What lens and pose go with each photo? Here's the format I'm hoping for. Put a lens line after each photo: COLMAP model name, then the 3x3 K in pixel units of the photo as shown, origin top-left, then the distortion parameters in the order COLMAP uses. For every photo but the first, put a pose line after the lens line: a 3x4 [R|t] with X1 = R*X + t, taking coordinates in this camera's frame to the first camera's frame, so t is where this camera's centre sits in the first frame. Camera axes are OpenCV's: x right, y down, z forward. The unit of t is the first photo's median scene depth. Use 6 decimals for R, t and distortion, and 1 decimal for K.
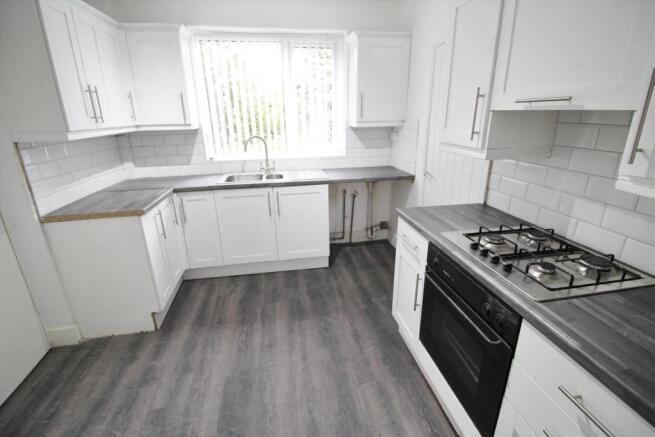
lens RADIAL K [[311.1, 0, 329.1], [0, 311.1, 218.1], [0, 0, 1]] dist [-0.008824, -0.005352]
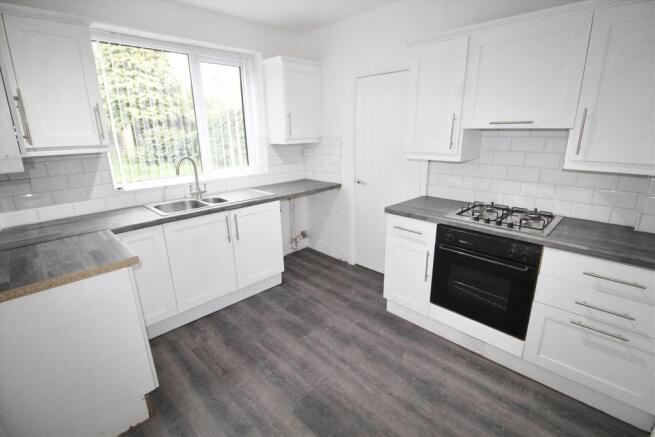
lens RADIAL K [[311.1, 0, 332.4], [0, 311.1, 217.1], [0, 0, 1]] dist [-0.008824, -0.005352]
pose [[0.809966, -0.154976, 0.565630, -0.441820], [0.188440, 0.982084, -0.000762, -0.021444], [-0.555378, 0.107205, 0.824659, 0.075479]]
